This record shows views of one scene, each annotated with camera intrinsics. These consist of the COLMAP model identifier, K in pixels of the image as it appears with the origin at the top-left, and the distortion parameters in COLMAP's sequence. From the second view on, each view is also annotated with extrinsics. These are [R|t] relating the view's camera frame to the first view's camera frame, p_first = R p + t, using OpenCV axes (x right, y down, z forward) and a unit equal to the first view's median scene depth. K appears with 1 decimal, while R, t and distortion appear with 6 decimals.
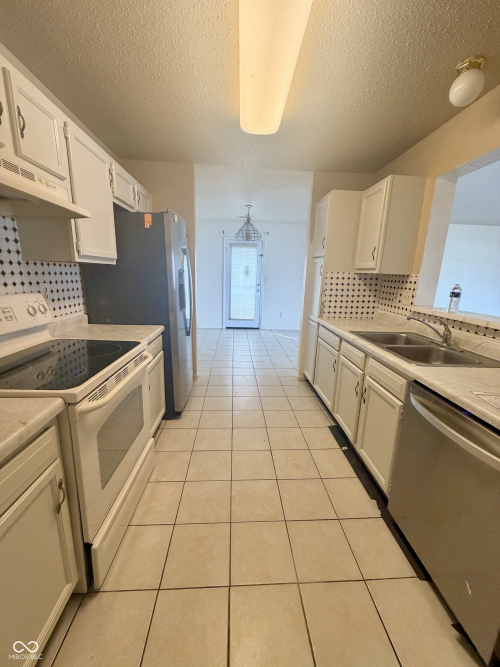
lens RADIAL K [[266.6, 0, 250.0], [0, 266.6, 333.5], [0, 0, 1]] dist [-0.000471, -0.000416]
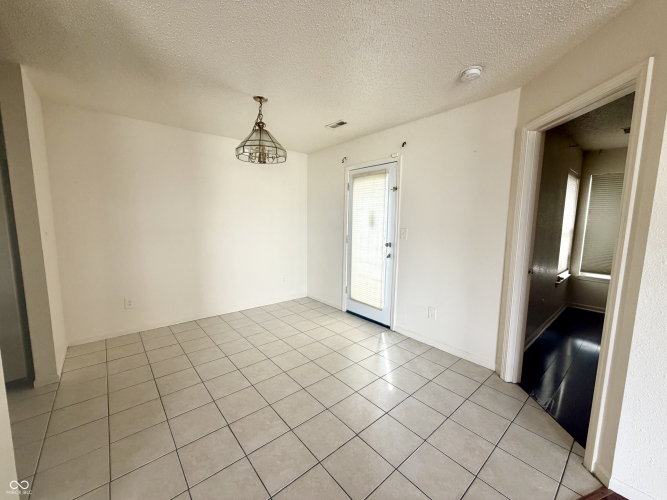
lens RADIAL K [[266.6, 0, 333.5], [0, 266.6, 250.0], [0, 0, 1]] dist [-0.000471, -0.000416]
pose [[0.610608, 0.073581, -0.788508, 0.379954], [-0.168300, 0.984987, -0.038413, -0.136898], [0.773843, 0.156161, 0.613824, 0.607336]]
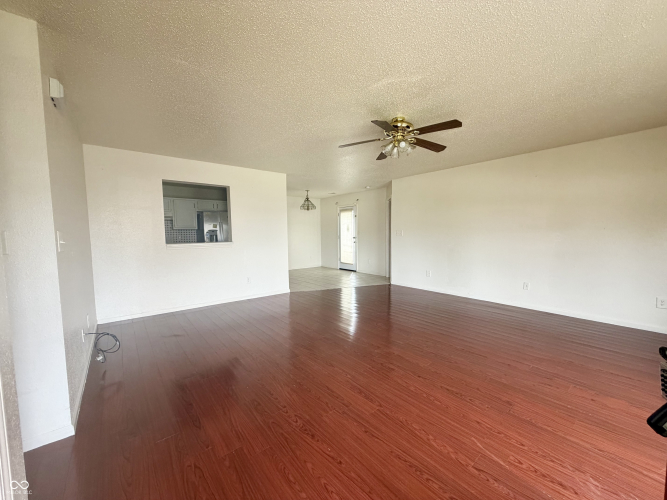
lens RADIAL K [[266.6, 0, 333.5], [0, 266.6, 250.0], [0, 0, 1]] dist [-0.000471, -0.000416]
pose [[0.593015, 0.023600, -0.804846, 1.045794], [-0.148105, 0.985713, -0.080222, -0.002879], [0.791453, 0.166774, 0.588038, 0.155172]]
